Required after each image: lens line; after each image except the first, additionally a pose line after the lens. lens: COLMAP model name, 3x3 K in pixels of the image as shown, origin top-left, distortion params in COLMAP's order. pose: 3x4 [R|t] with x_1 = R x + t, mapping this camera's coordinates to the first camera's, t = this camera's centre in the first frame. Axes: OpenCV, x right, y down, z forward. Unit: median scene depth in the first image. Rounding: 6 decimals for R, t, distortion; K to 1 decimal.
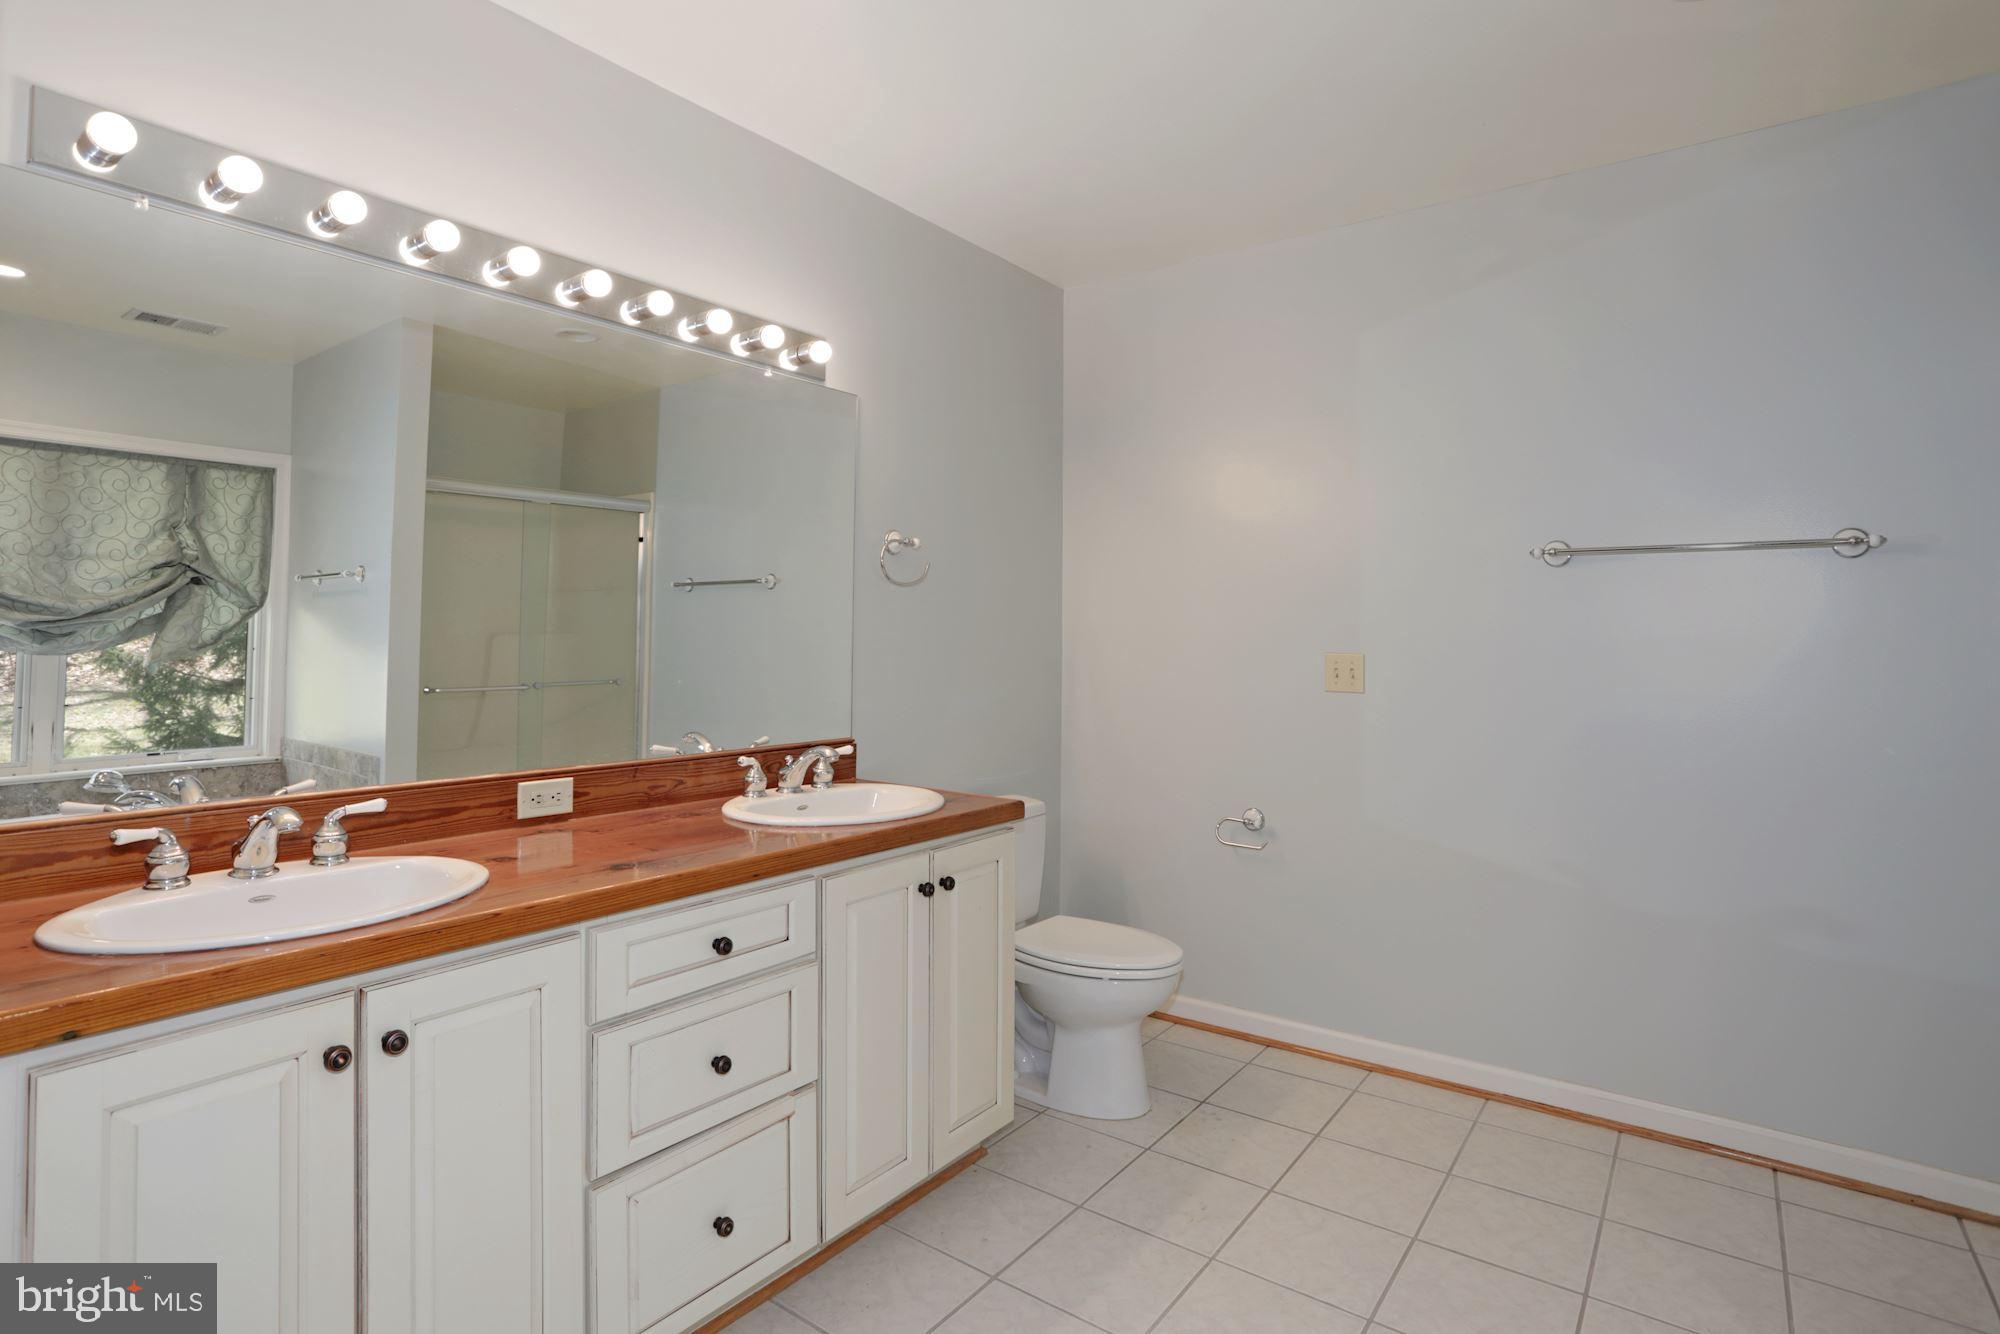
lens RADIAL K [[987.7, 0, 997.5], [0, 987.7, 603.5], [0, 0, 1]] dist [-0.065260, 0.025162]
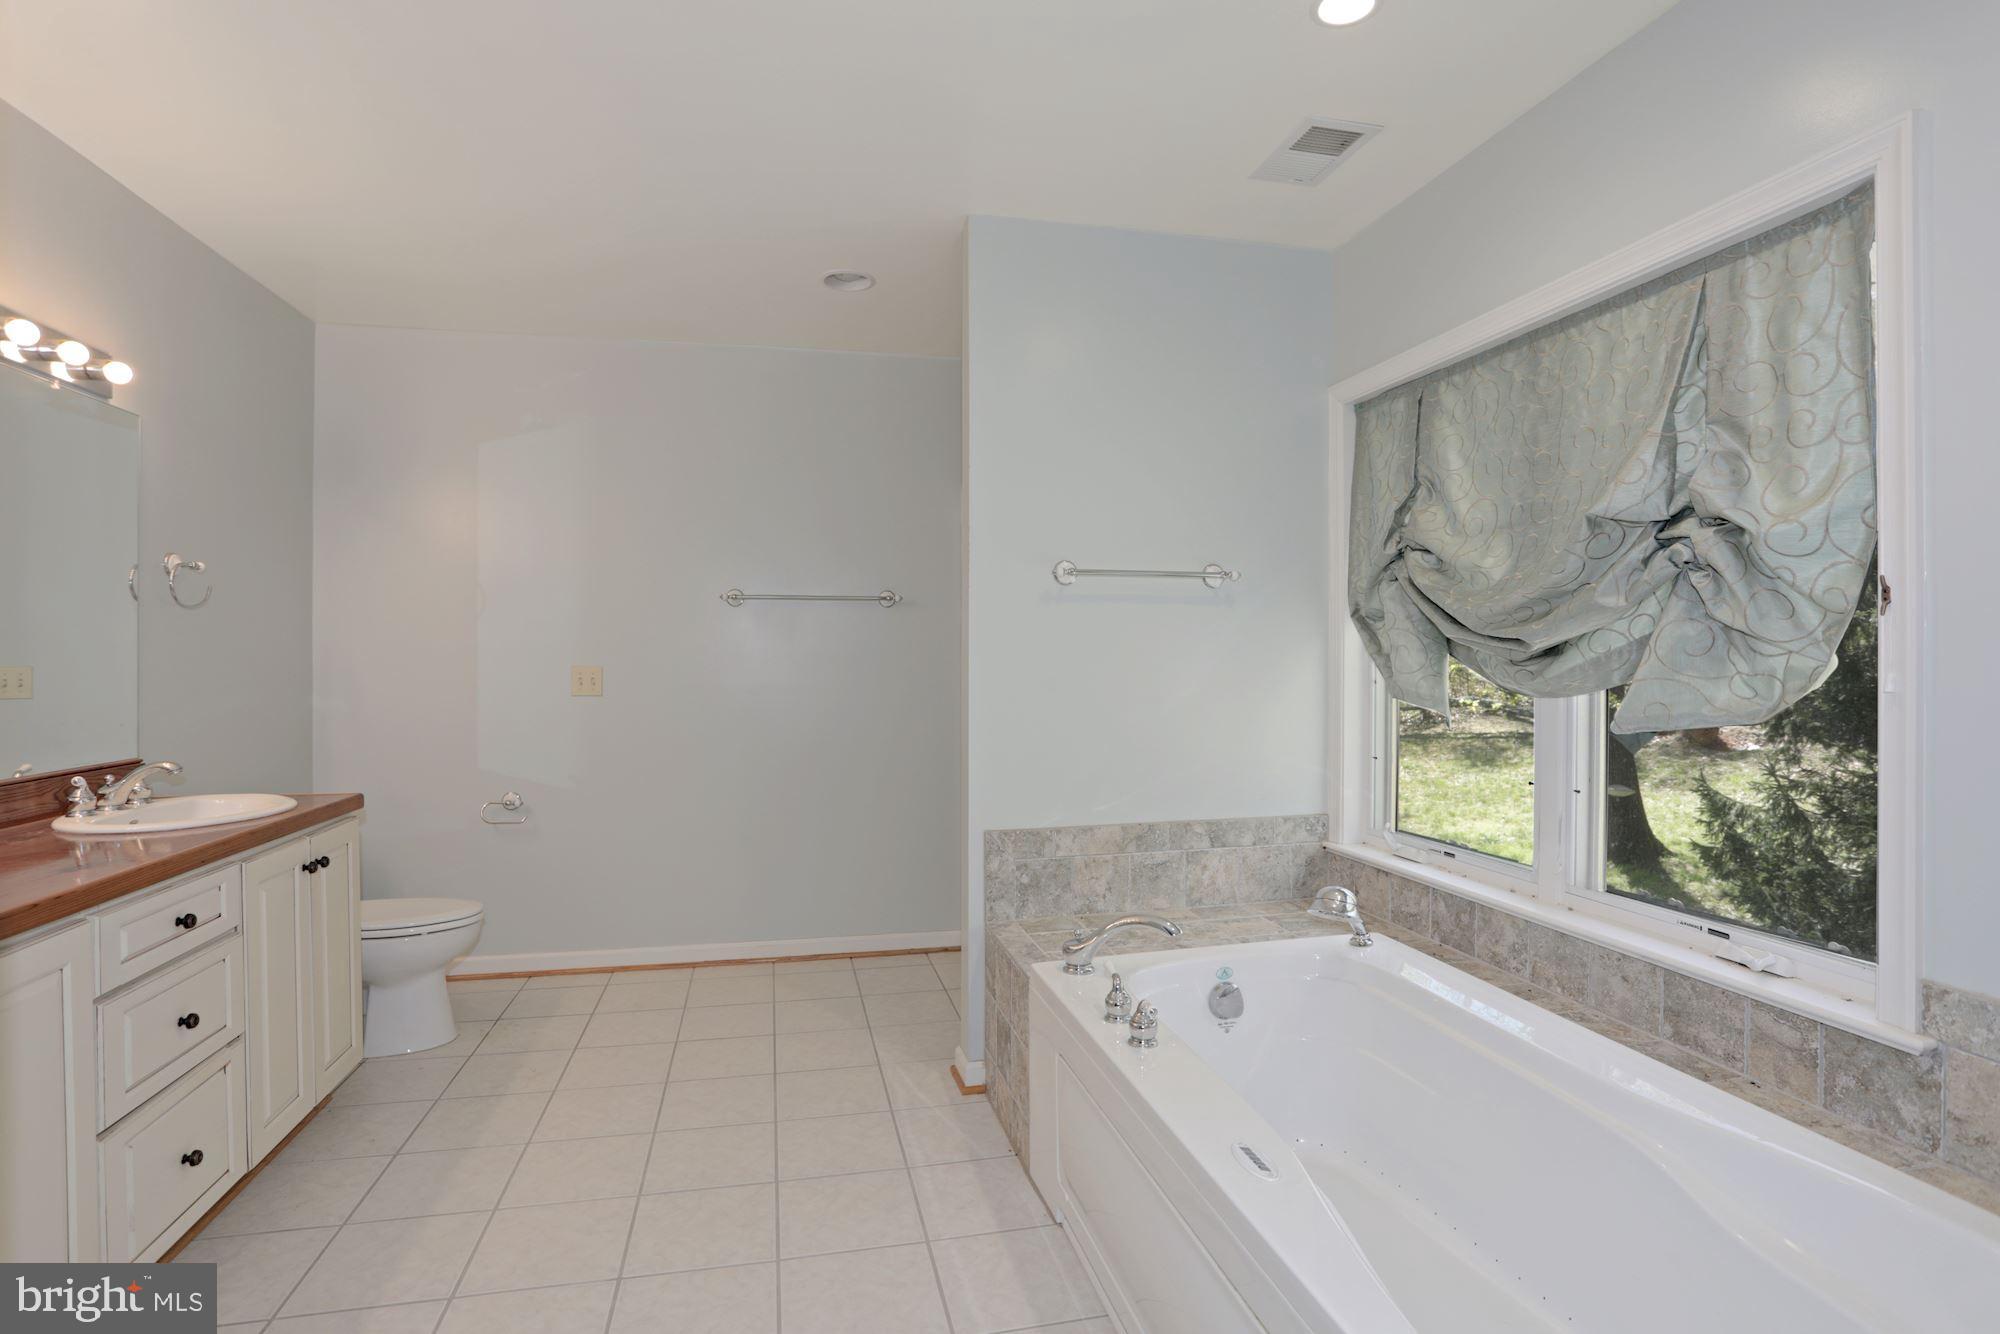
lens RADIAL K [[970.8, 0, 1000.0], [0, 970.8, 667.0], [0, 0, 1]] dist [-0.000048, 0.000019]
pose [[0.638953, -0.019352, 0.769002, -0.368413], [-0.018499, 0.999008, 0.040511, -0.014341], [-0.769023, -0.040110, 0.637961, -0.329096]]
